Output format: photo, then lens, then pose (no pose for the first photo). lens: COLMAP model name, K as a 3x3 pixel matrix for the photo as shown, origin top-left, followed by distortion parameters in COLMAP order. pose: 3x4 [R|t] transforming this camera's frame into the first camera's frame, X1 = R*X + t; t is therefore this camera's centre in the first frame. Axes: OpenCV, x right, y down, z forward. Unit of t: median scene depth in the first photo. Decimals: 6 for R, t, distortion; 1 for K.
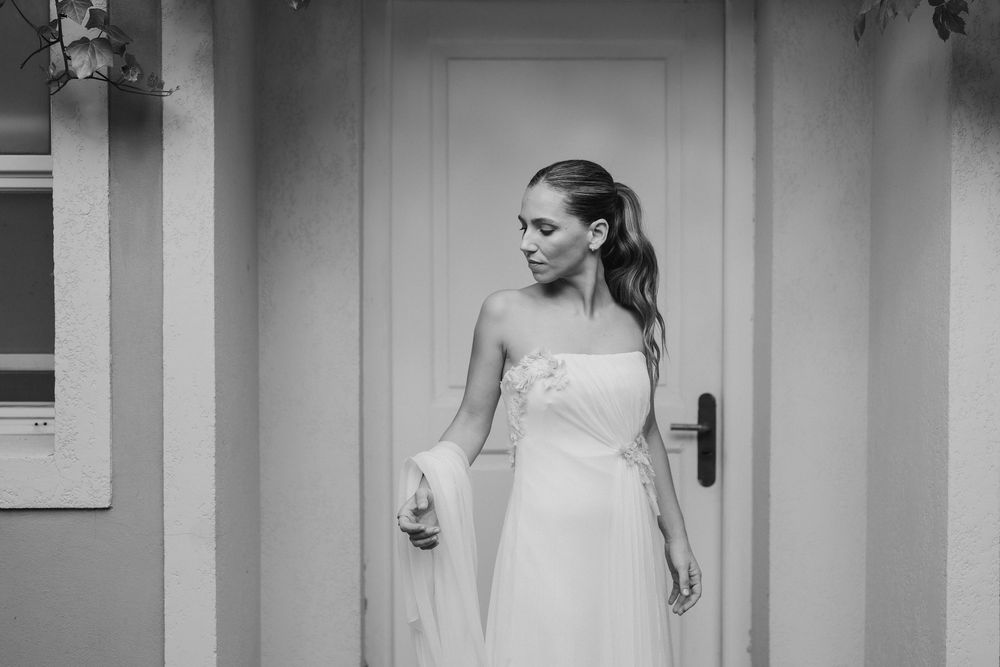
lens RADIAL K [[1526.2, 0, 500.0], [0, 1526.2, 330.9], [0, 0, 1]] dist [0.018354, 0.000000]
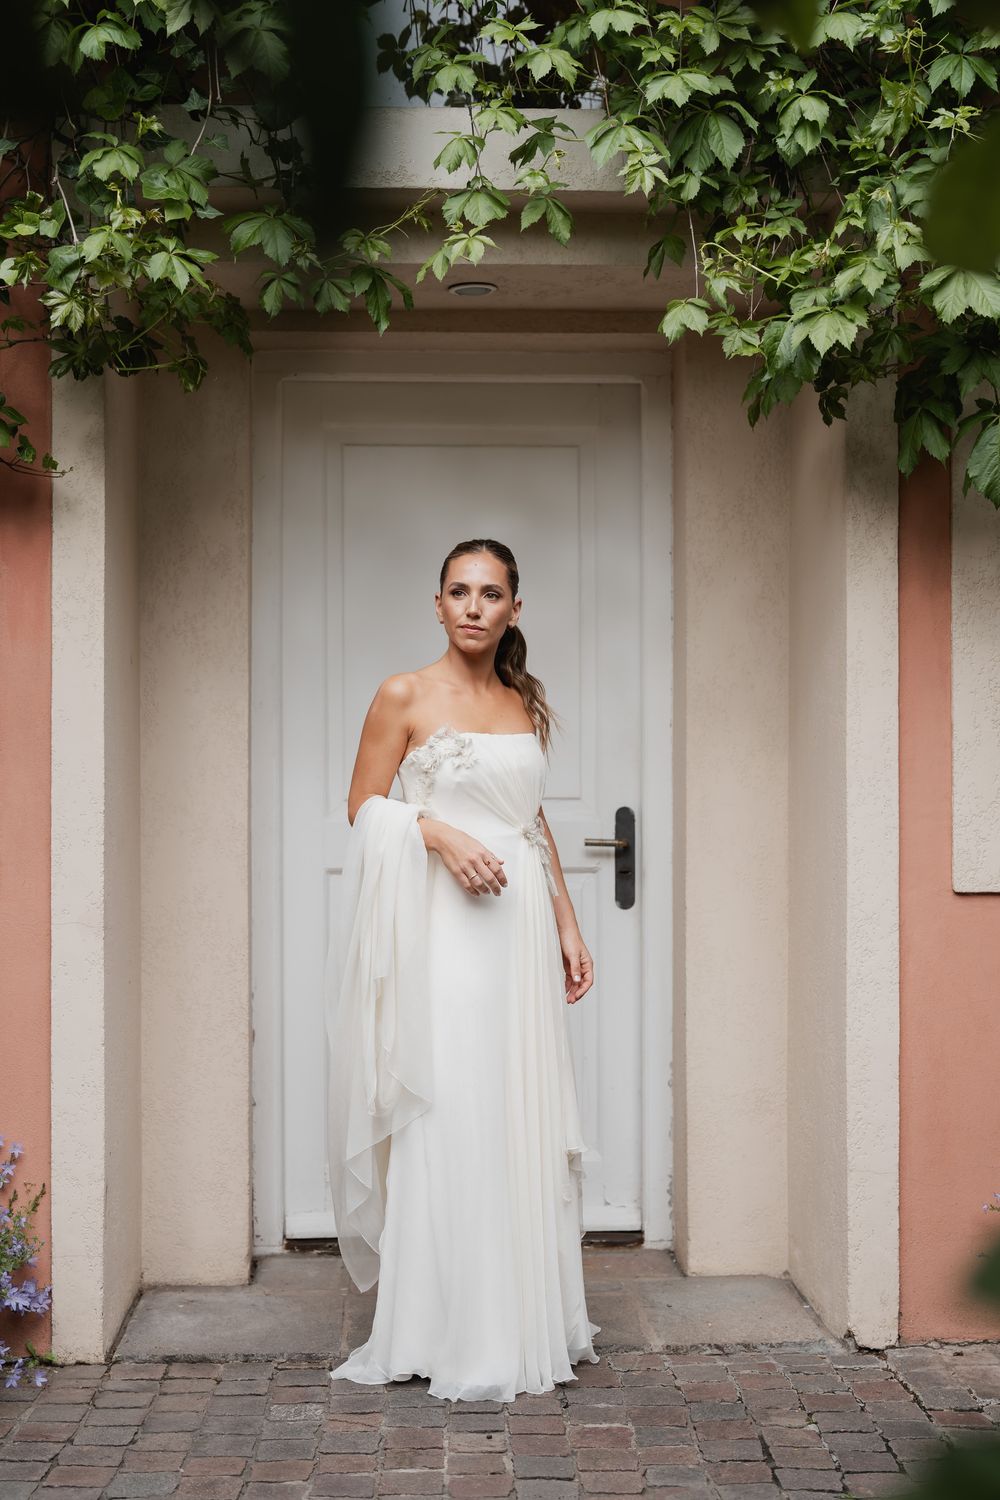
lens RADIAL K [[2082.8, 0, 499.3], [0, 2082.8, 753.9], [0, 0, 1]] dist [0.020072, 0.000000]
pose [[0.999282, -0.000872, 0.037886, 0.013441], [0.002172, 0.999410, -0.034291, 0.057858], [-0.037833, 0.034348, 0.998694, -0.284473]]
